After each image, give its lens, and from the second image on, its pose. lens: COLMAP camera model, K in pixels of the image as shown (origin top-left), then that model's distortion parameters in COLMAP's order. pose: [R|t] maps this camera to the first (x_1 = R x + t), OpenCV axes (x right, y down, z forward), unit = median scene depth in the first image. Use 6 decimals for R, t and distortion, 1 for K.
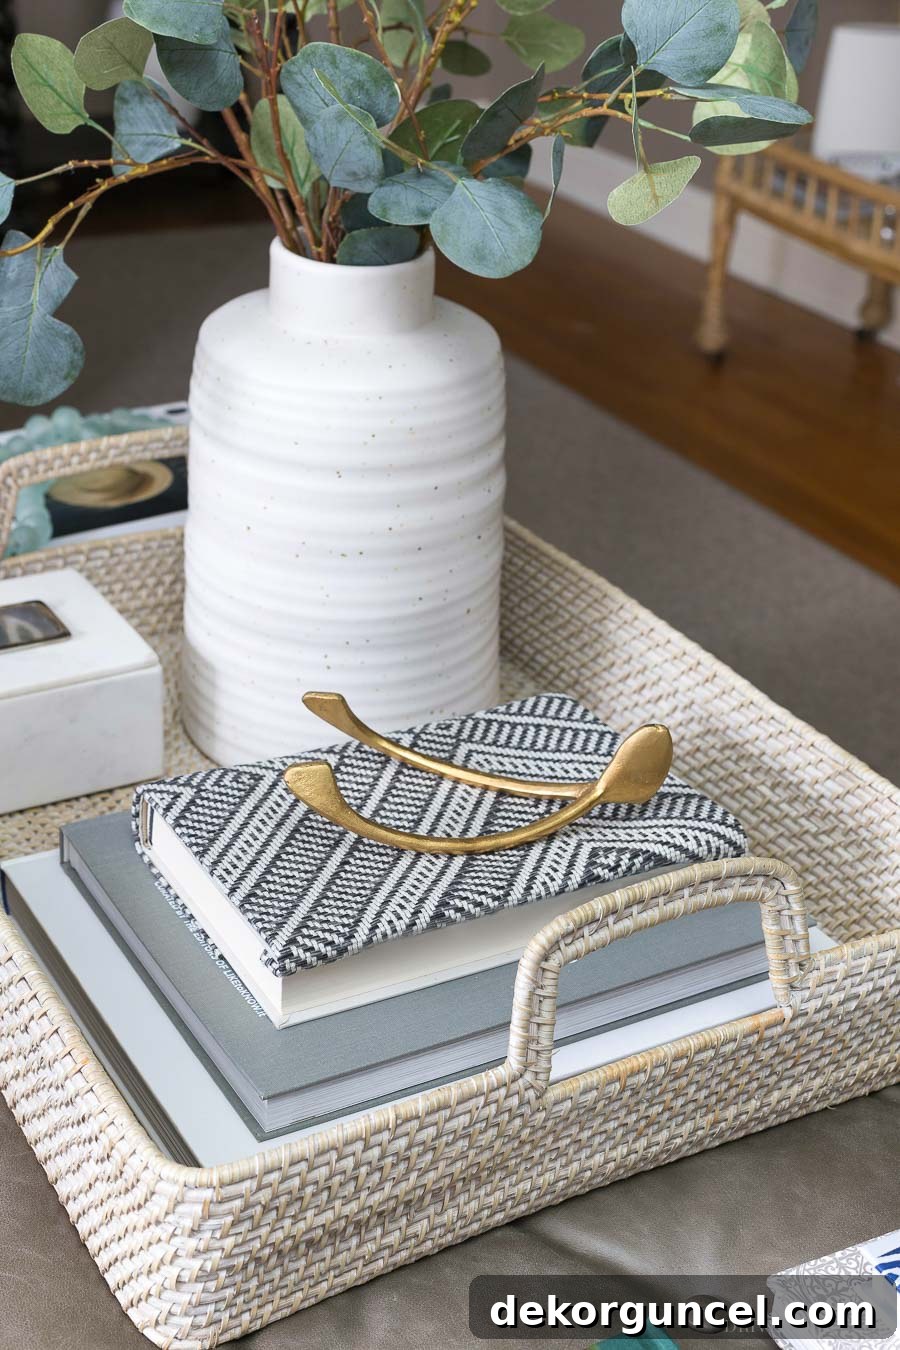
lens RADIAL K [[2140.6, 0, 450.0], [0, 2140.6, 675.0], [0, 0, 1]] dist [0.019882, -0.044795]
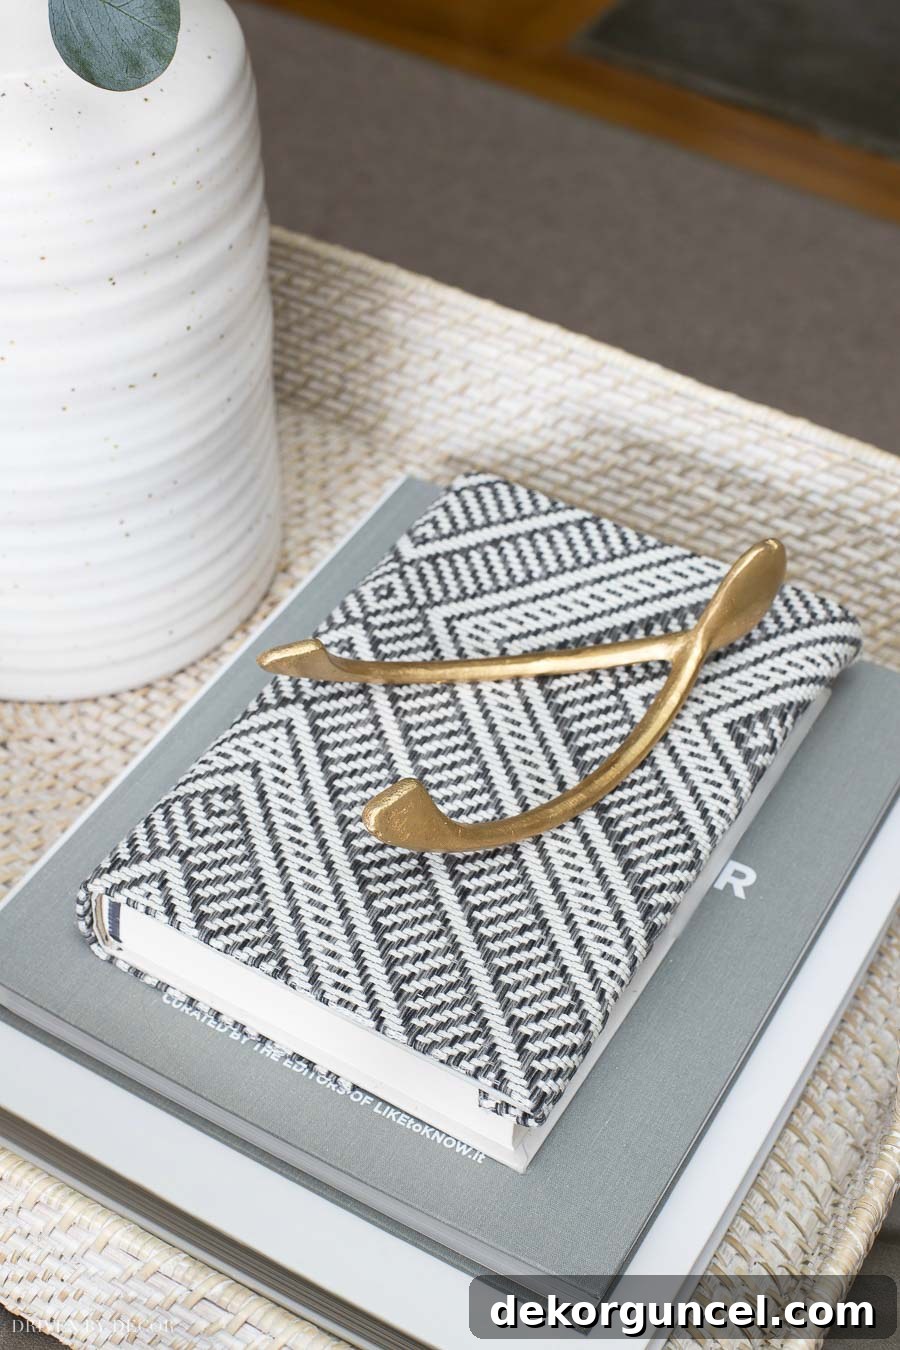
lens RADIAL K [[2144.3, 0, 450.0], [0, 2144.3, 675.0], [0, 0, 1]] dist [-0.182839, -0.054748]
pose [[0.857526, -0.373908, 0.353330, -0.229700], [0.230666, 0.893375, 0.385583, -0.205854], [-0.459828, -0.249146, 0.852340, 0.365779]]
